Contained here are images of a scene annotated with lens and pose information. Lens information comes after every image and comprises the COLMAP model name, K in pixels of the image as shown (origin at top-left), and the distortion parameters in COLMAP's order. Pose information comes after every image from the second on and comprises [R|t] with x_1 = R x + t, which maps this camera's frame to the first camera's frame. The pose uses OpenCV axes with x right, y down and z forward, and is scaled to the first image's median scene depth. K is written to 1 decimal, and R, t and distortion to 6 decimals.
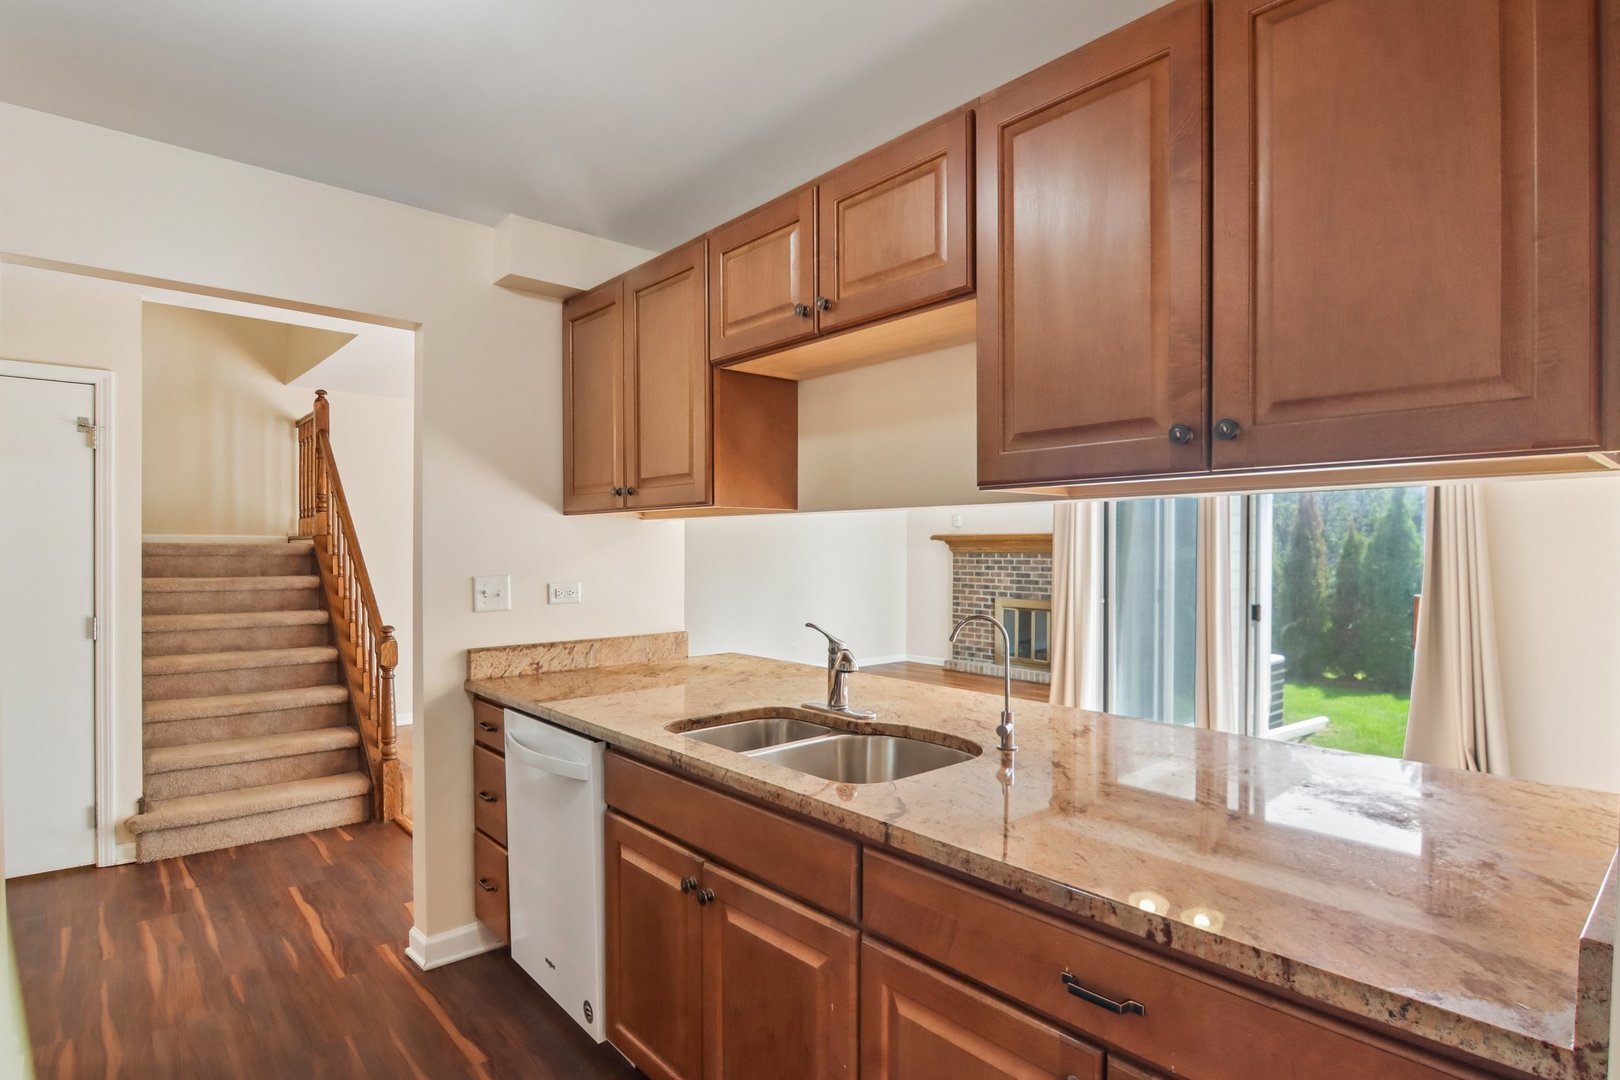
lens RADIAL K [[837.9, 0, 834.4], [0, 837.9, 549.1], [0, 0, 1]] dist [-0.004576, -0.009657]
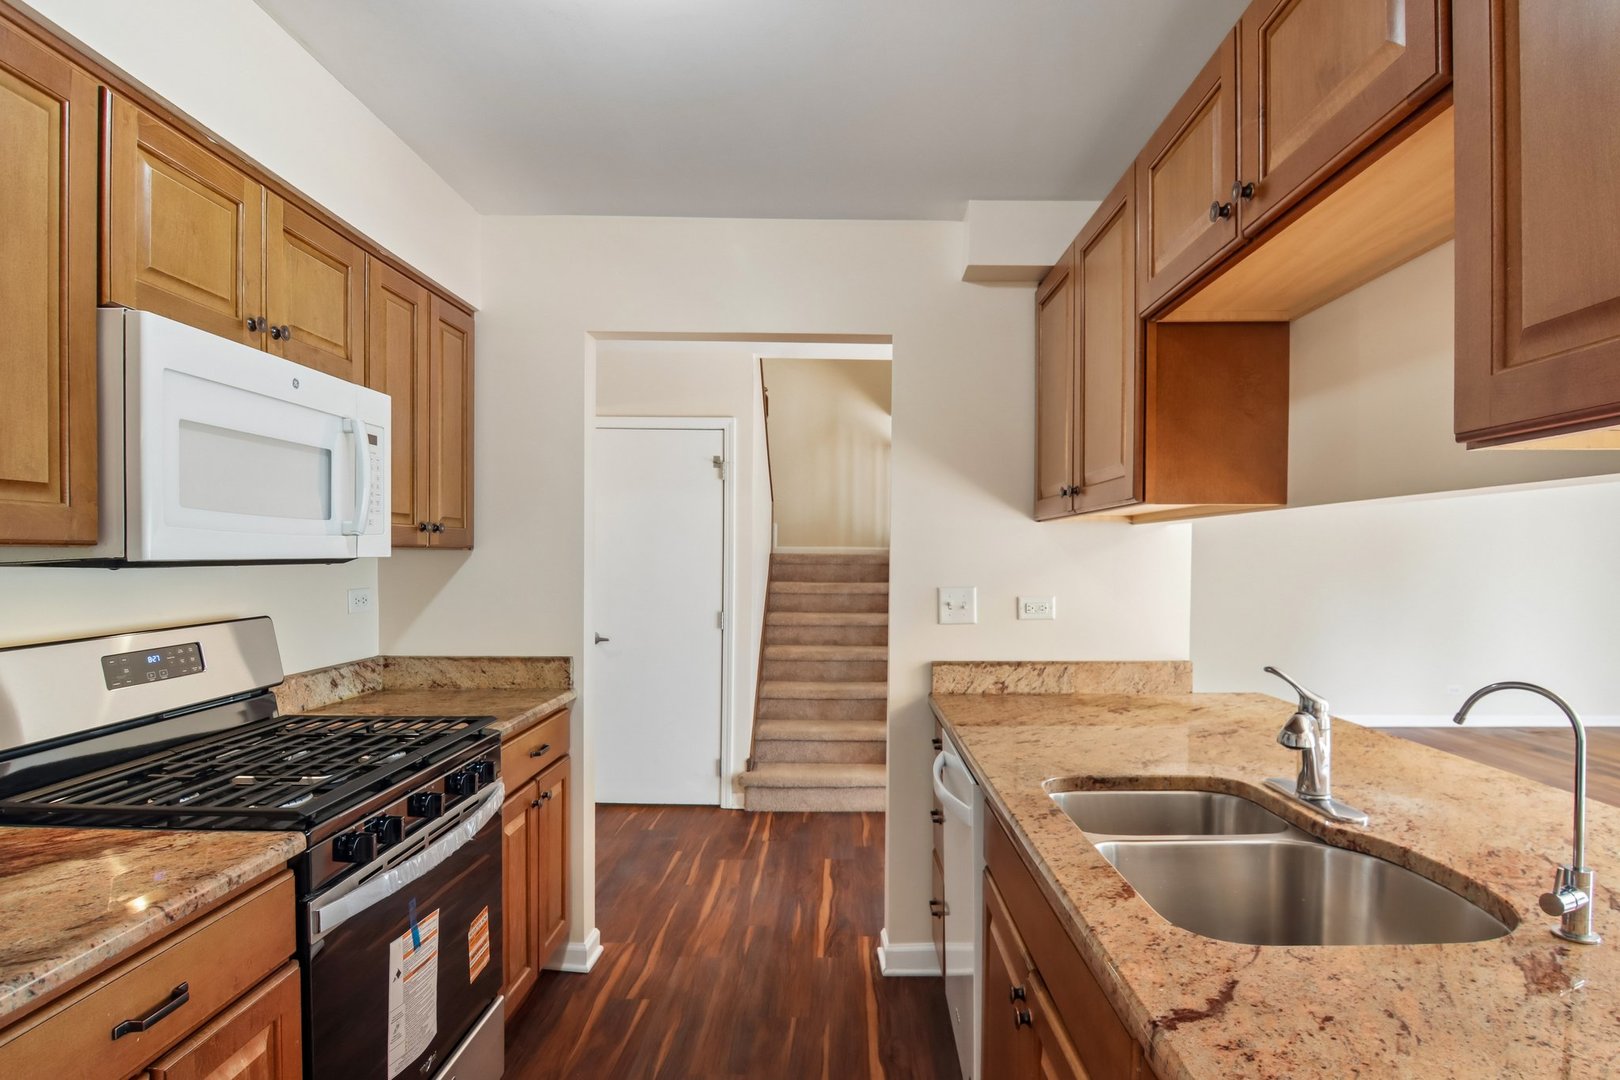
lens RADIAL K [[837.9, 0, 858.1], [0, 837.9, 569.9], [0, 0, 1]] dist [-0.004576, -0.009657]
pose [[0.743354, 0.010829, -0.668810, 0.114875], [-0.002669, 0.999909, 0.013224, -0.000041], [0.668892, -0.008045, 0.743316, 0.165664]]
